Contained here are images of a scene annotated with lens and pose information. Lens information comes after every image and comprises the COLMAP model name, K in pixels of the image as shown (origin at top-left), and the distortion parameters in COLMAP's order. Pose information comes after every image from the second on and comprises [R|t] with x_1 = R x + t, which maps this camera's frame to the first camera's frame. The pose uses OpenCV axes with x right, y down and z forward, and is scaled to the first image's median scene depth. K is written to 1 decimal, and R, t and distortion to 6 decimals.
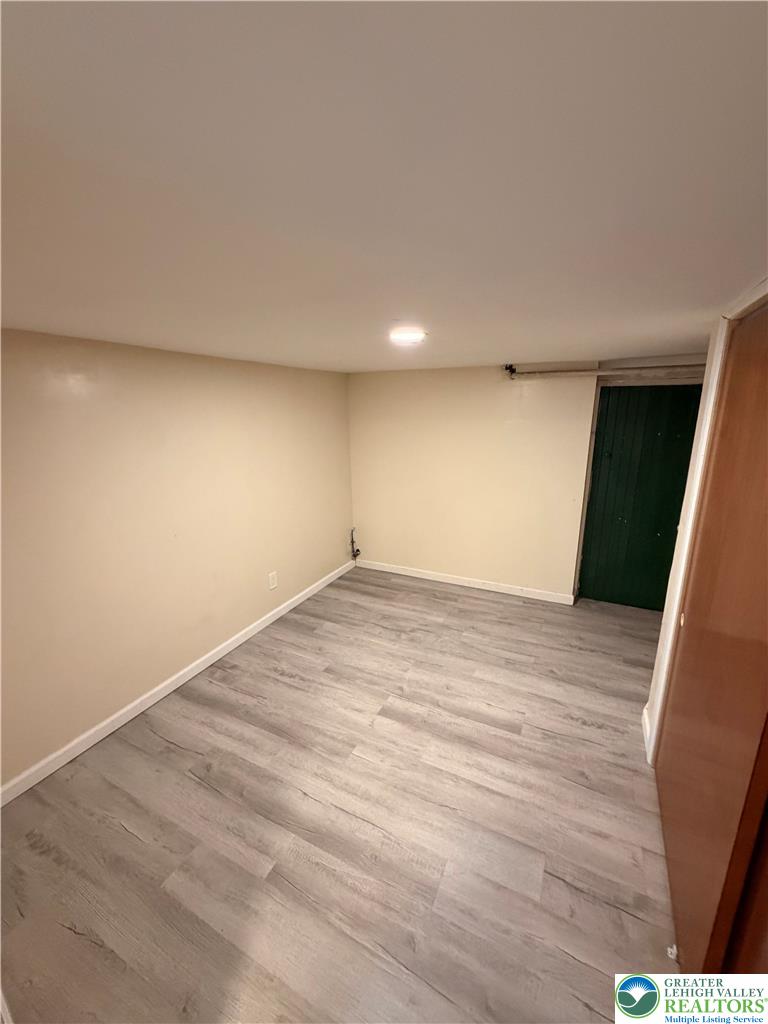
lens RADIAL K [[406.5, 0, 384.9], [0, 406.5, 511.1], [0, 0, 1]] dist [0.000103, 0.000081]
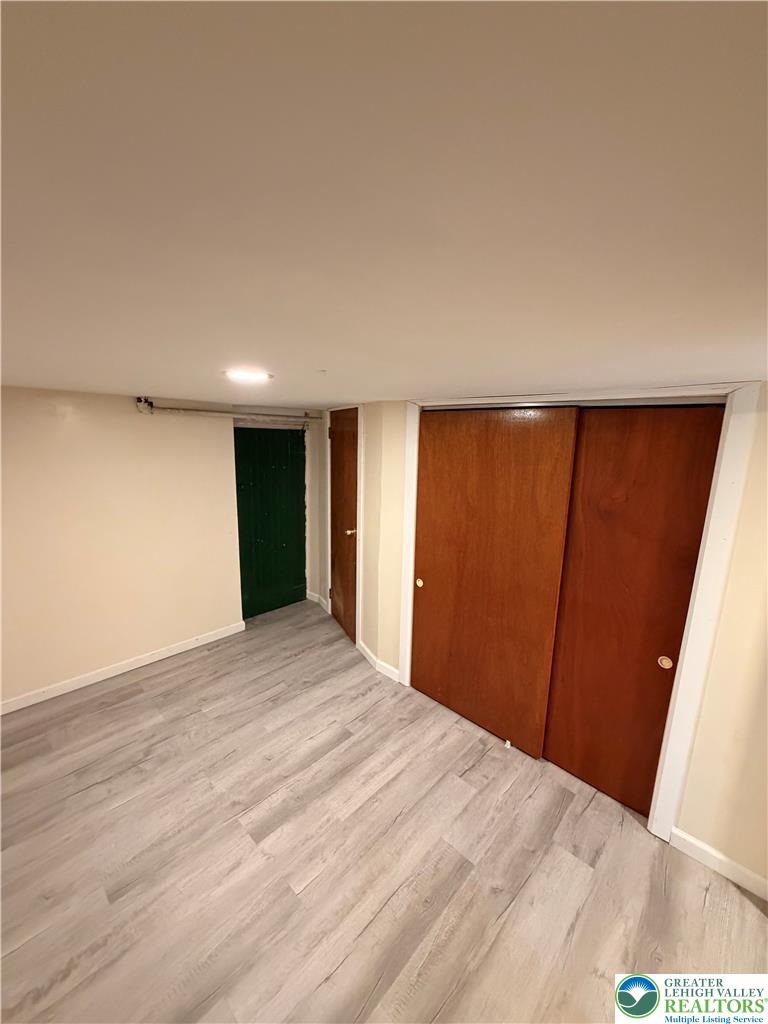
lens RADIAL K [[406.5, 0, 384.9], [0, 406.5, 511.1], [0, 0, 1]] dist [0.000103, 0.000081]
pose [[0.287914, -0.156601, 0.944765, -0.542225], [0.208401, 0.973142, 0.097795, -0.135440], [-0.934706, 0.168734, 0.312817, 0.390413]]
